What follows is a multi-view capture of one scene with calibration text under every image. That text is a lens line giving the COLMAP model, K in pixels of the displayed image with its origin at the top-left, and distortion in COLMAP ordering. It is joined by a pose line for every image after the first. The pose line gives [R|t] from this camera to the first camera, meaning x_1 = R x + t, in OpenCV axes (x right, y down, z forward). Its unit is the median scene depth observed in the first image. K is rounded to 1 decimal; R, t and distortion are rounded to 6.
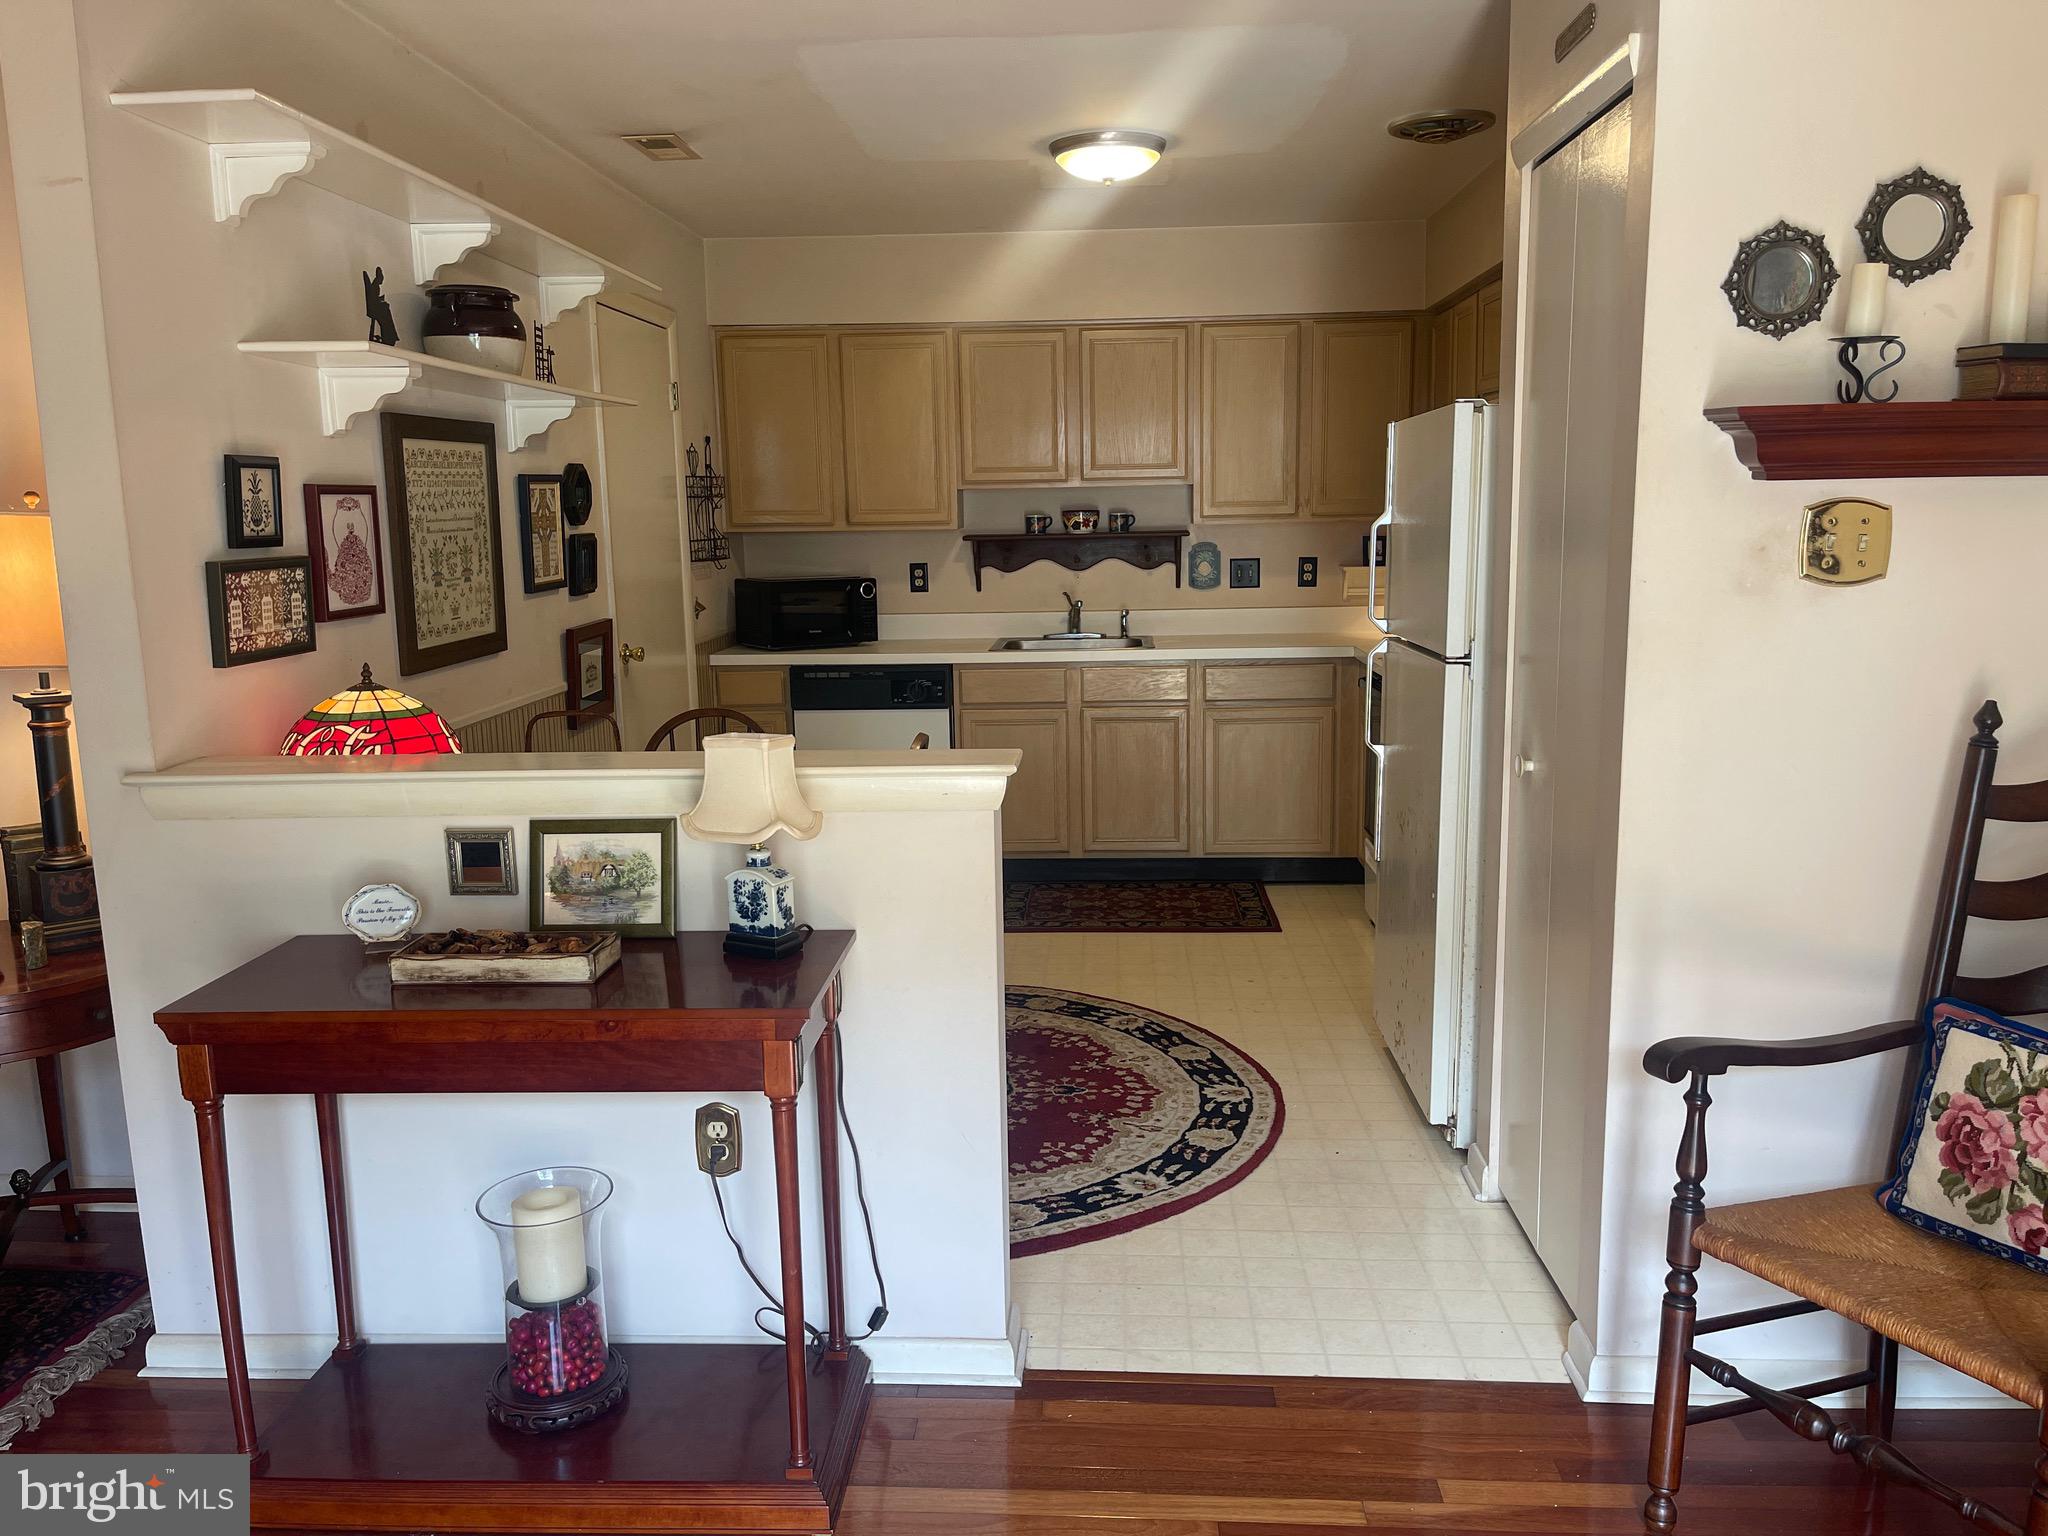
lens RADIAL K [[1524.4, 0, 1021.4], [0, 1524.4, 757.8], [0, 0, 1]] dist [0.100891, -0.176050]
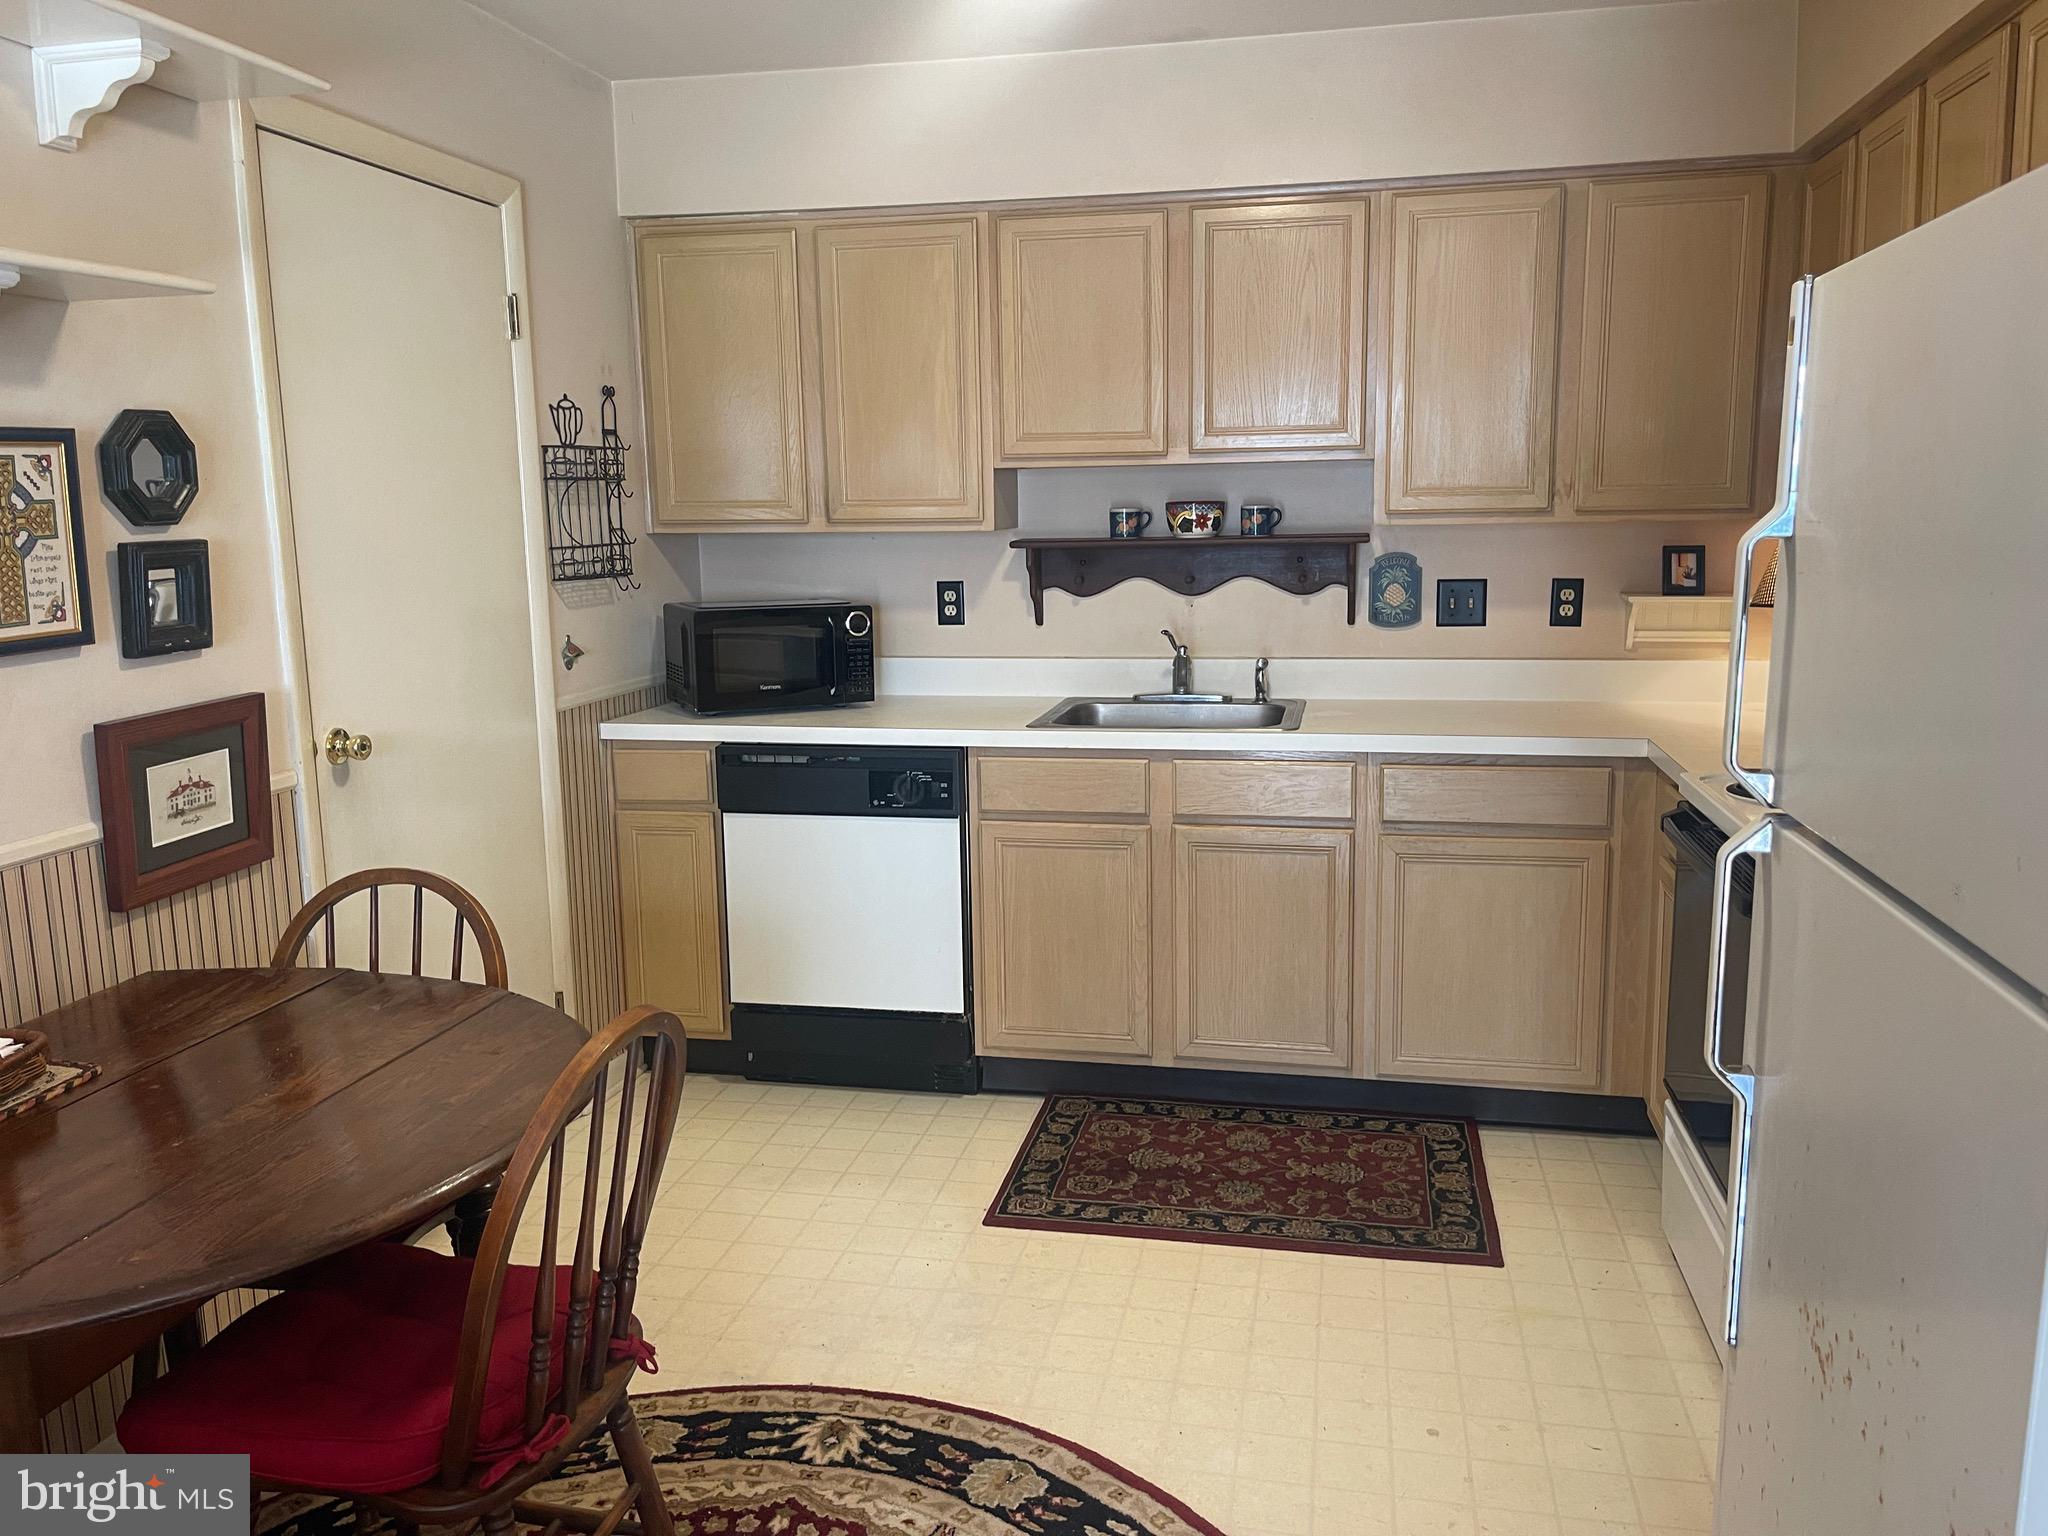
lens RADIAL K [[1526.0, 0, 1032.2], [0, 1526.0, 737.7], [0, 0, 1]] dist [0.075048, -0.092894]
pose [[0.988993, 0.025300, -0.145782, 0.069721], [-0.026504, 0.999629, -0.006323, -0.060539], [0.145568, 0.010117, 0.989297, 0.377840]]
